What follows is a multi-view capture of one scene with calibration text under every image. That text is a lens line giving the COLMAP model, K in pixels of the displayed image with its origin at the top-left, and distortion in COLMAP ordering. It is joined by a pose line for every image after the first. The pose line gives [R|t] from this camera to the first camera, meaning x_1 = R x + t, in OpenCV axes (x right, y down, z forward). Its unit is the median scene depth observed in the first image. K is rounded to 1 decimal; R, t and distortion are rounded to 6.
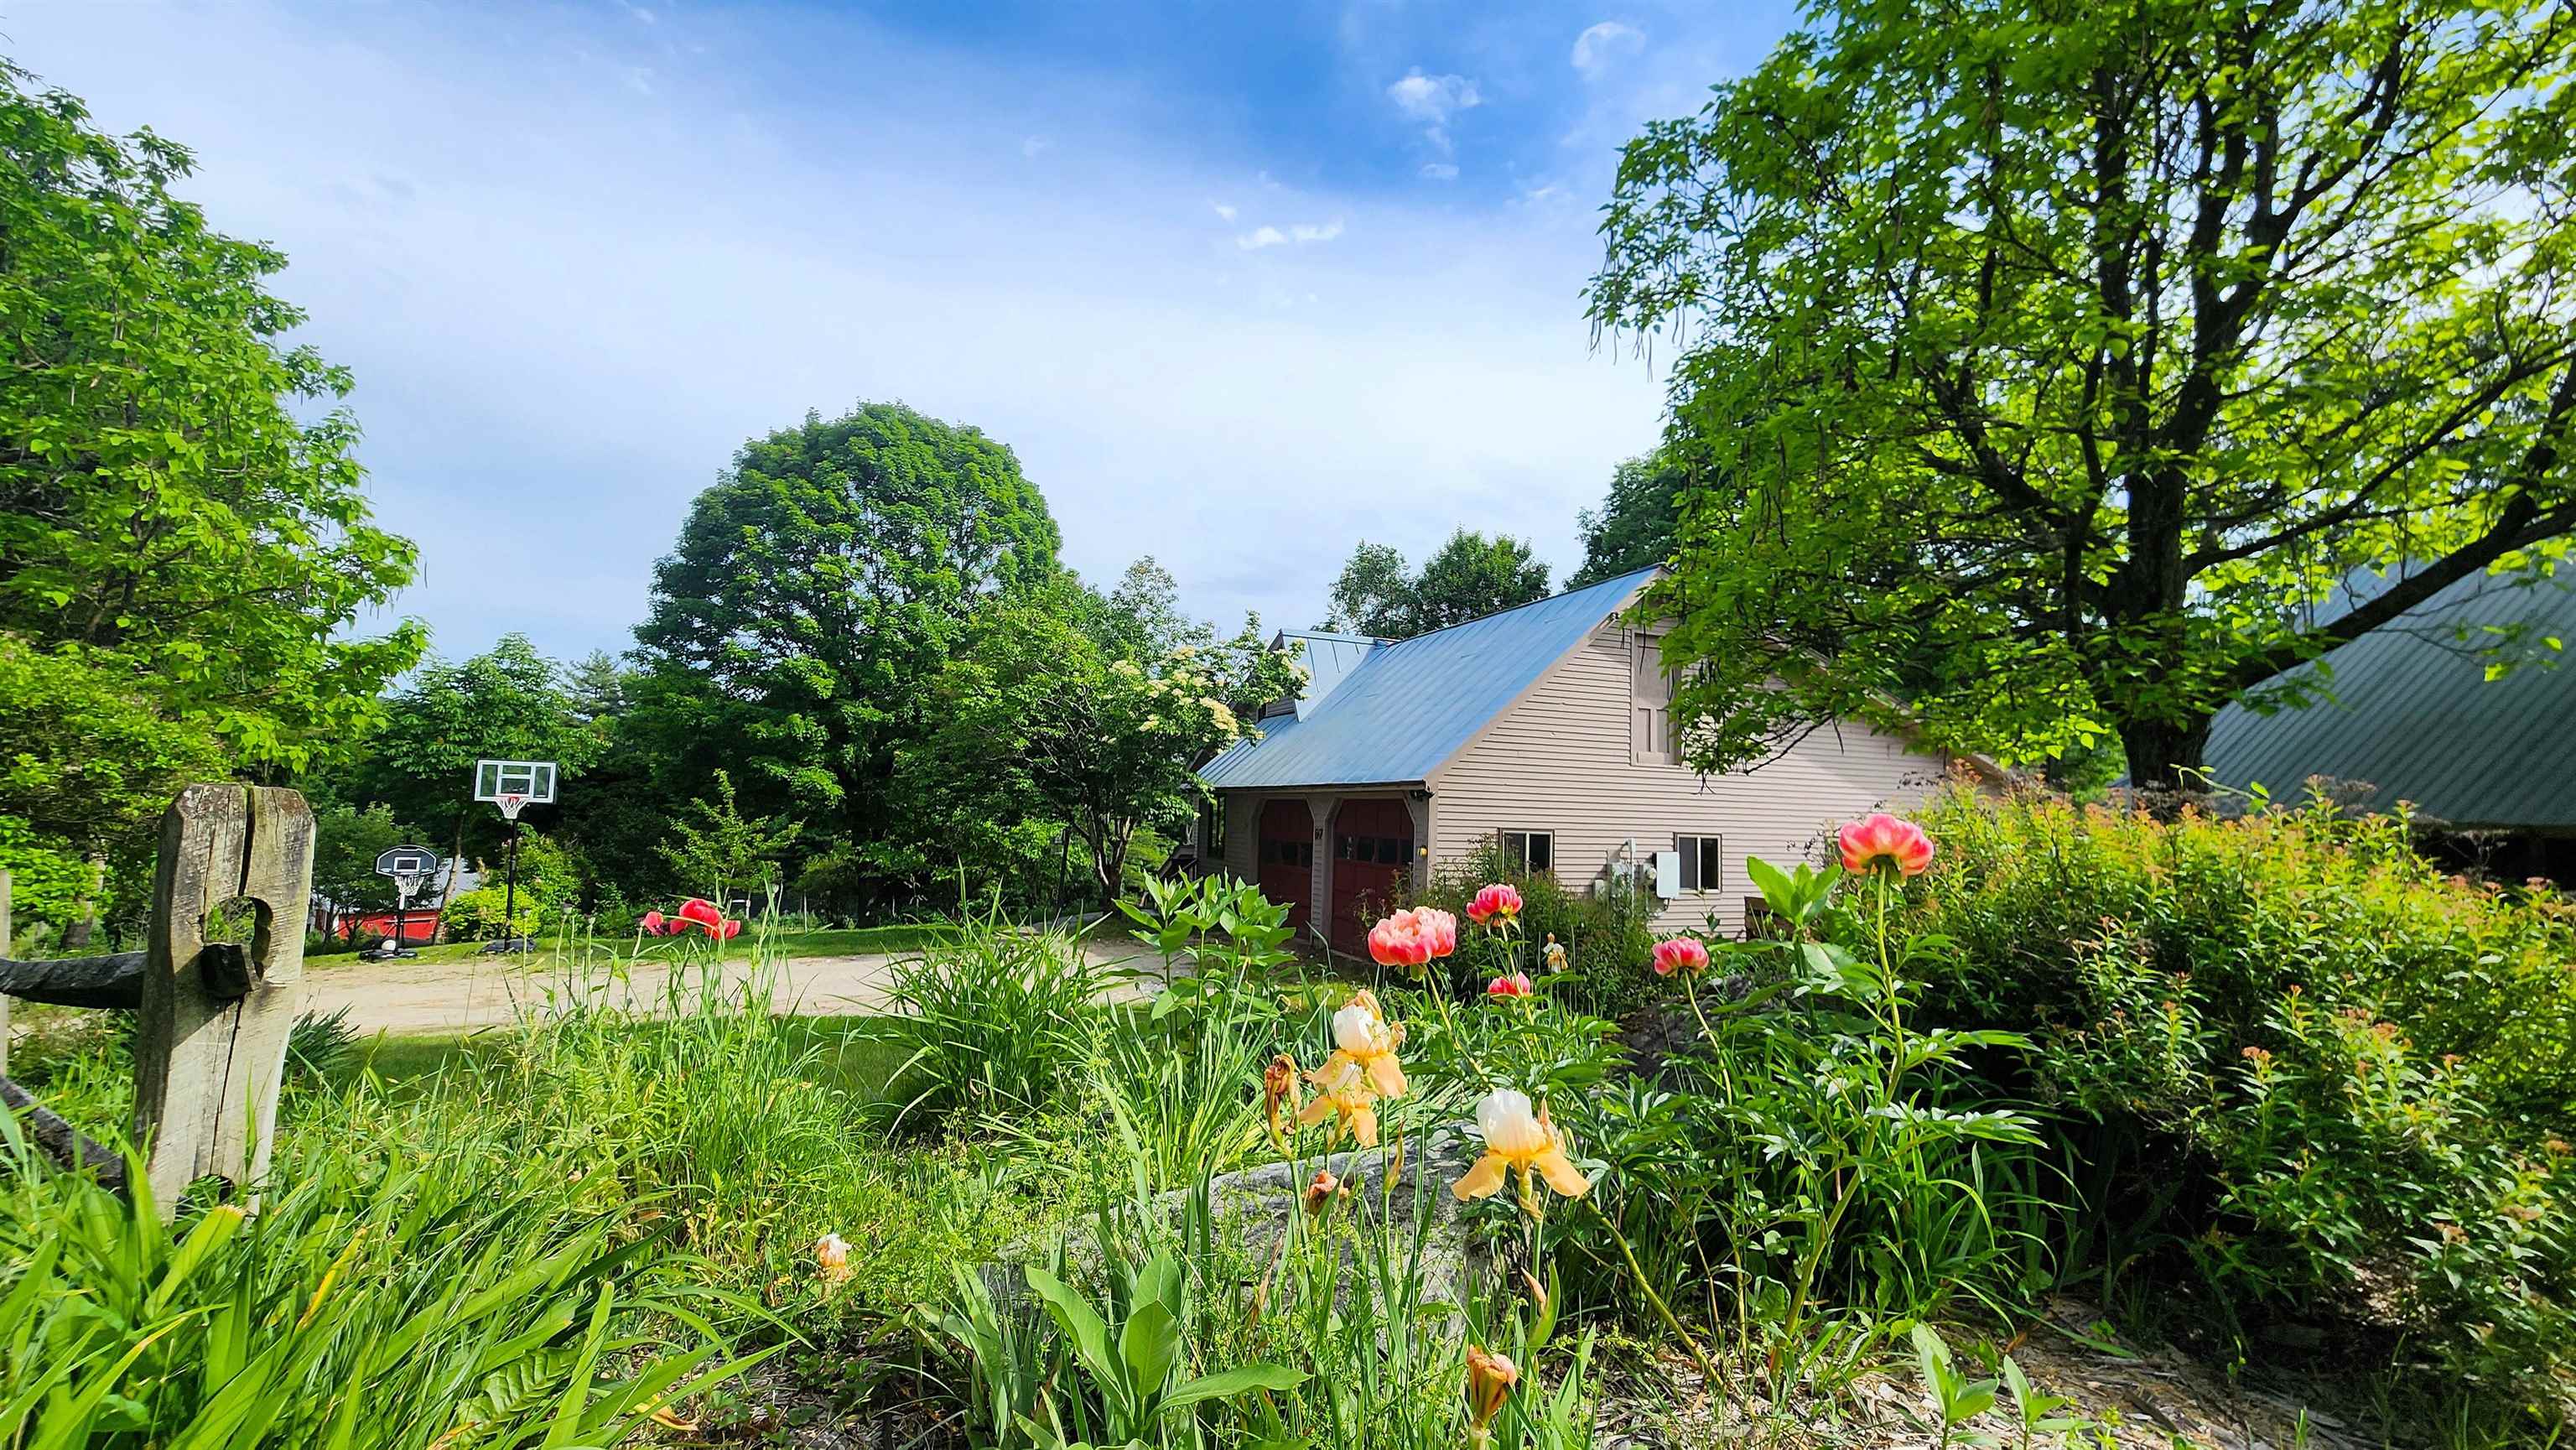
lens RADIAL K [[1061.8, 0, 1288.0], [0, 1061.8, 725.0], [0, 0, 1]] dist [0.000543, 0.000698]
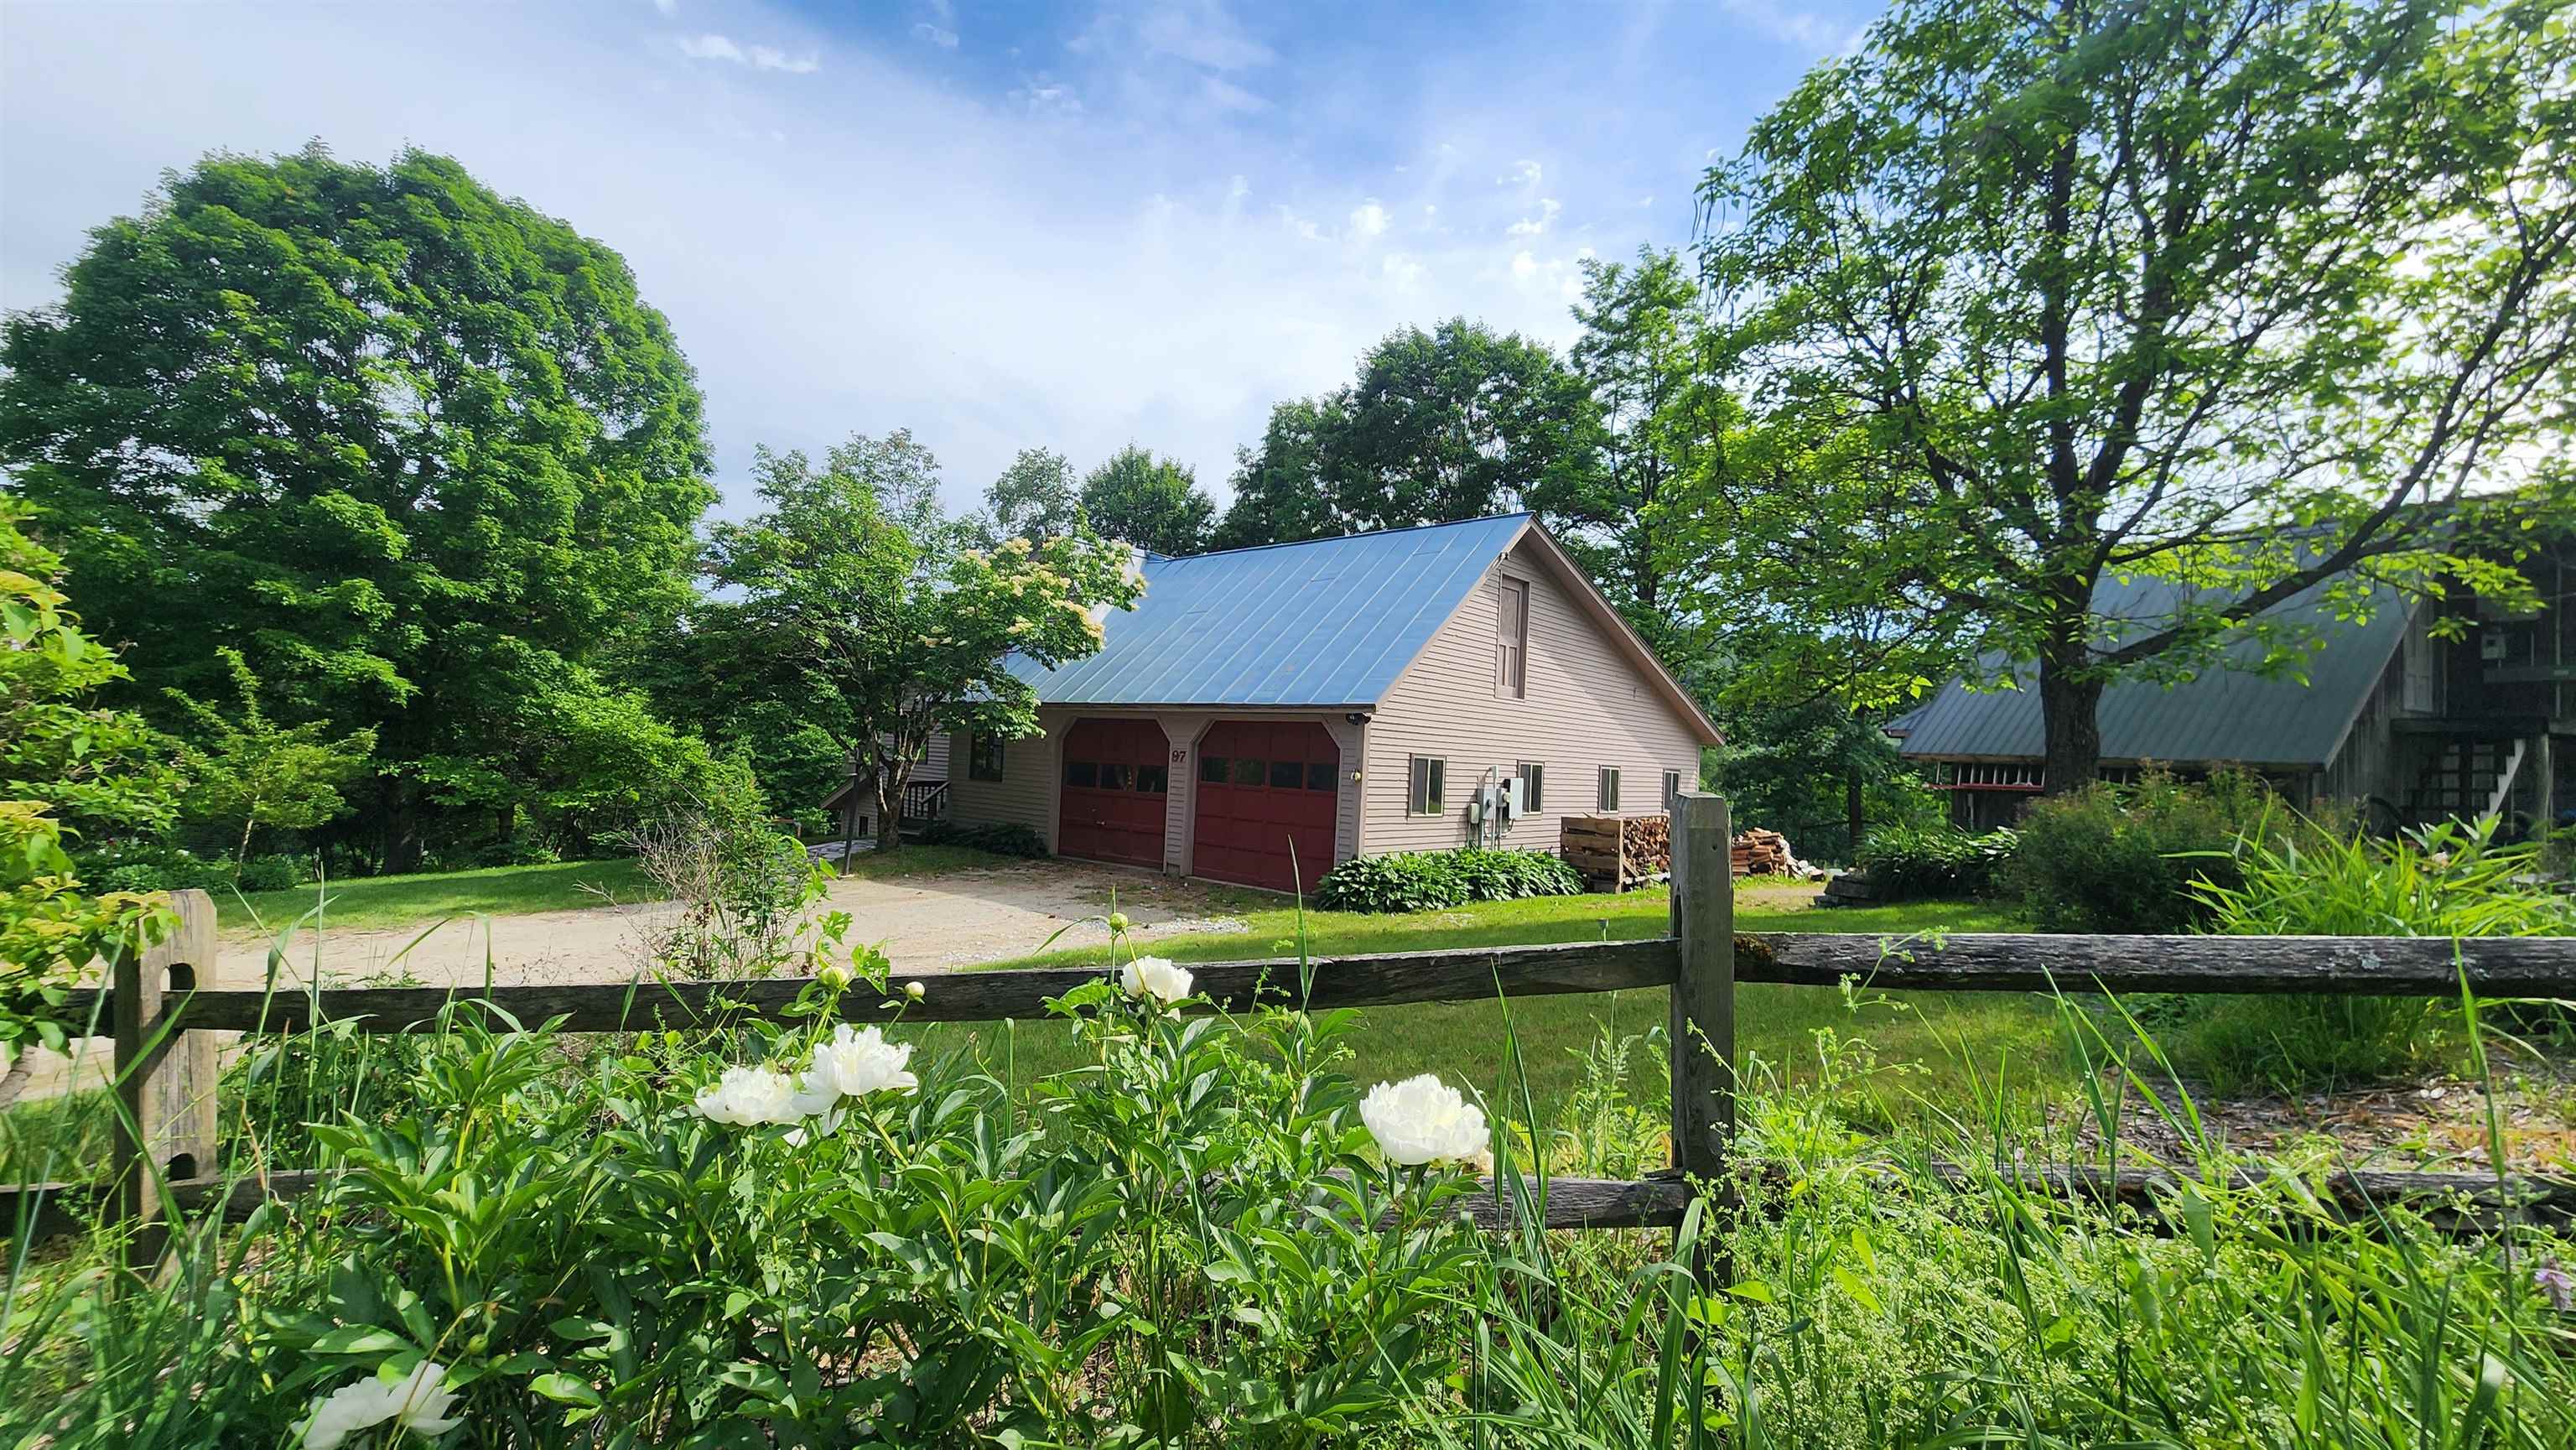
lens RADIAL K [[1061.8, 0, 1288.0], [0, 1061.8, 725.0], [0, 0, 1]] dist [0.000543, 0.000698]
pose [[0.884784, 0.028242, 0.465145, -0.218740], [-0.062786, 0.996285, 0.058937, 0.006755], [-0.461752, -0.081351, 0.883270, 0.064093]]
